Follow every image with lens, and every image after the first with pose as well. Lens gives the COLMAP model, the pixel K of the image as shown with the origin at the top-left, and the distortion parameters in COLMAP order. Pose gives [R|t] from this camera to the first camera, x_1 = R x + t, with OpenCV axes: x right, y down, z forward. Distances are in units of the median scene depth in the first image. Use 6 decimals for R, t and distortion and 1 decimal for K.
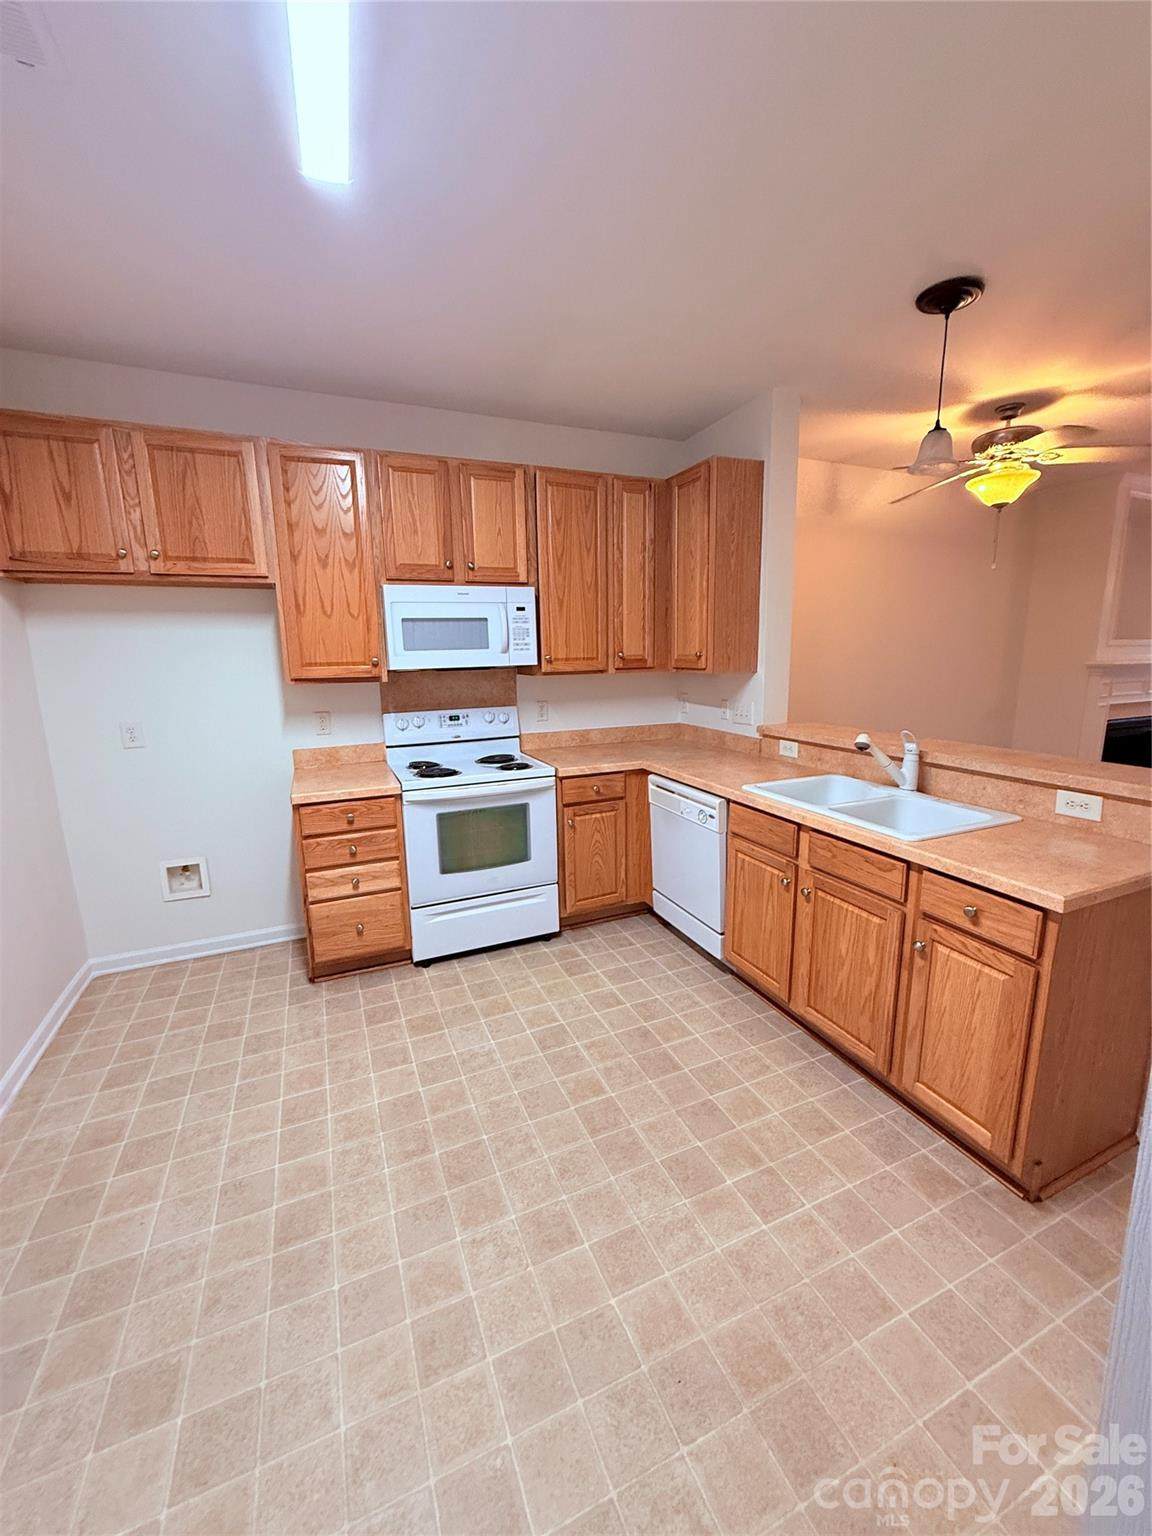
lens RADIAL K [[615.1, 0, 576.0], [0, 615.1, 768.0], [0, 0, 1]] dist [0.000353, -0.000048]
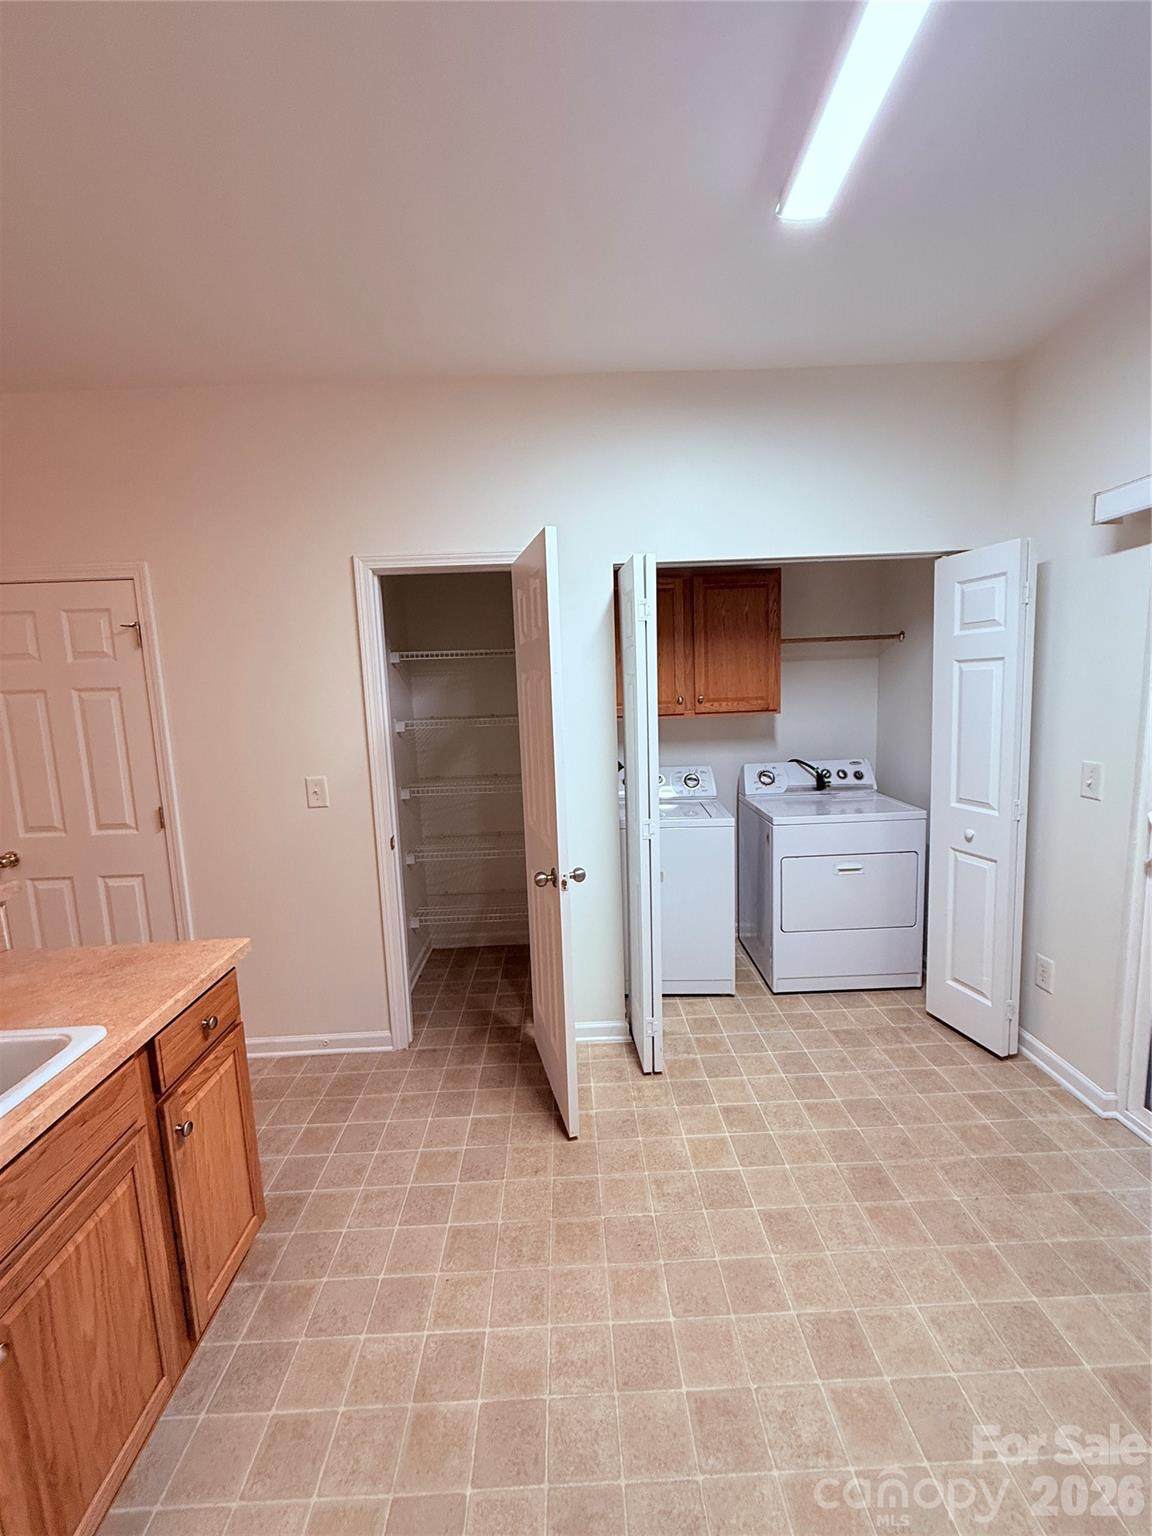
lens RADIAL K [[615.1, 0, 576.0], [0, 615.1, 768.0], [0, 0, 1]] dist [0.000353, -0.000048]
pose [[-0.926223, 0.002727, 0.376966, -0.167937], [0.126738, 0.944020, 0.304571, -0.315102], [-0.355033, 0.329877, -0.874719, 1.514386]]
